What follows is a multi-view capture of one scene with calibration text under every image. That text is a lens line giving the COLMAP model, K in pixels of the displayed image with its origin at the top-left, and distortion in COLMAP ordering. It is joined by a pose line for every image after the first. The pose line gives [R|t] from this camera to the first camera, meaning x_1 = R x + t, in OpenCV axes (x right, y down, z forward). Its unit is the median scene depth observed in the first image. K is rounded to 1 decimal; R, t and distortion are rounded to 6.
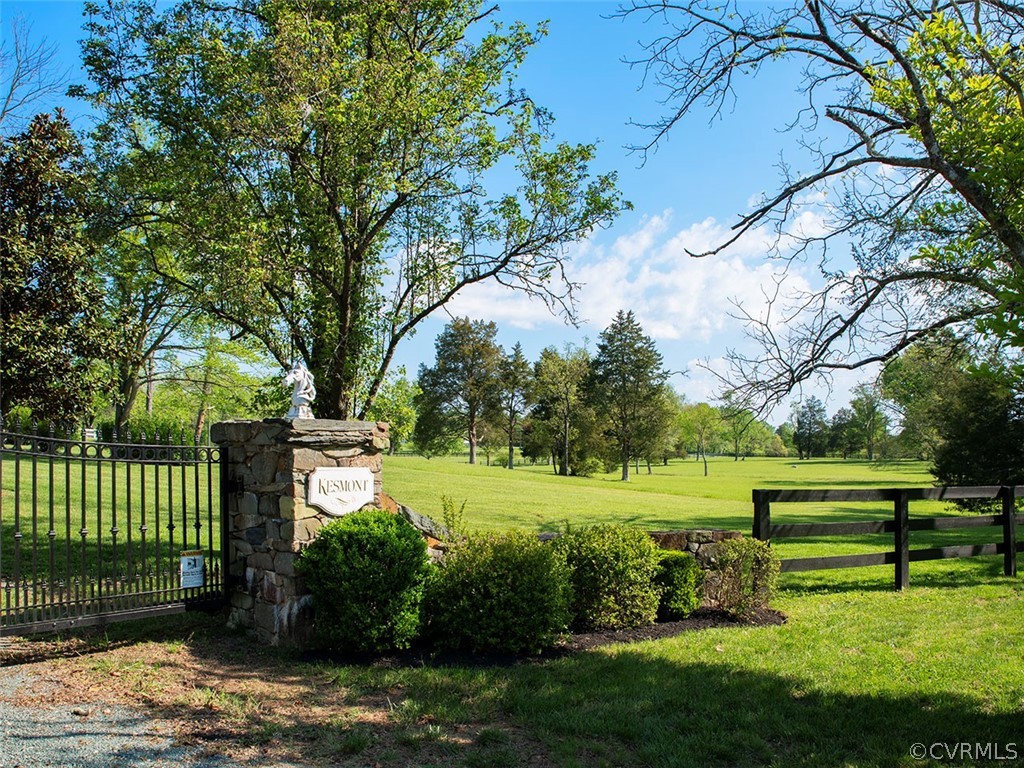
lens RADIAL K [[890.2, 0, 468.3], [0, 890.2, 387.1], [0, 0, 1]] dist [-0.101305, 0.002896]
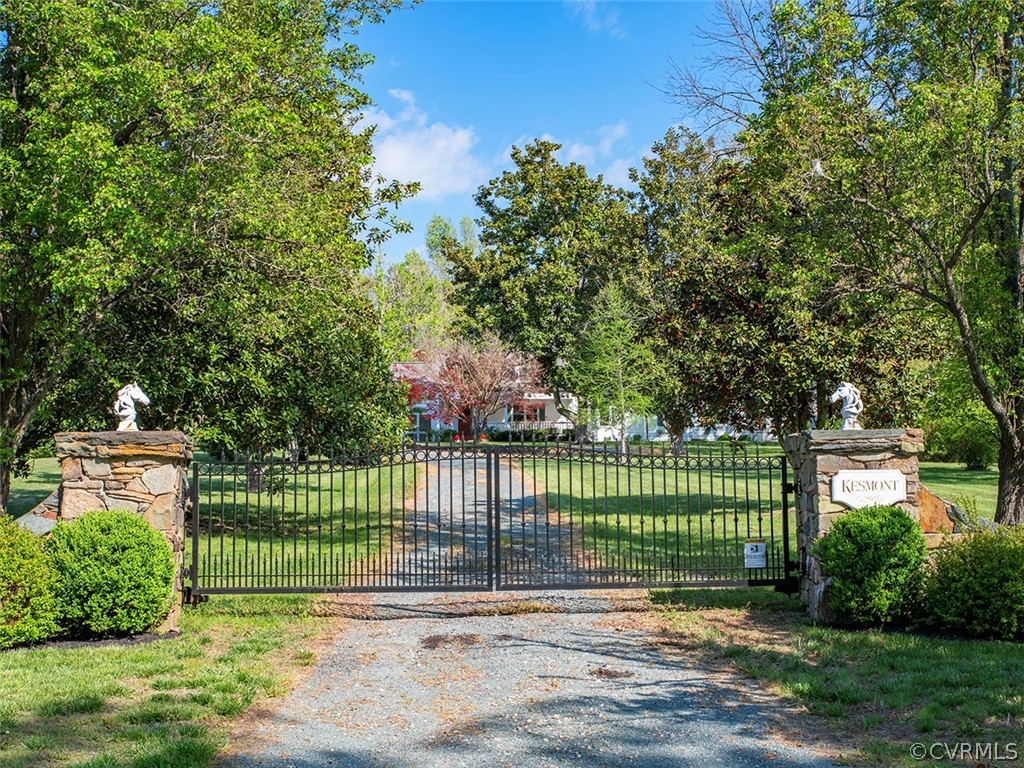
lens RADIAL K [[1494.5, 0, 512.0], [0, 1494.5, 384.0], [0, 0, 1]] dist [0.016291, 0.025996]
pose [[0.622985, -0.069113, -0.779174, 0.514244], [0.080114, 0.996489, -0.024334, -0.005113], [0.778120, -0.047263, 0.626335, -0.271207]]
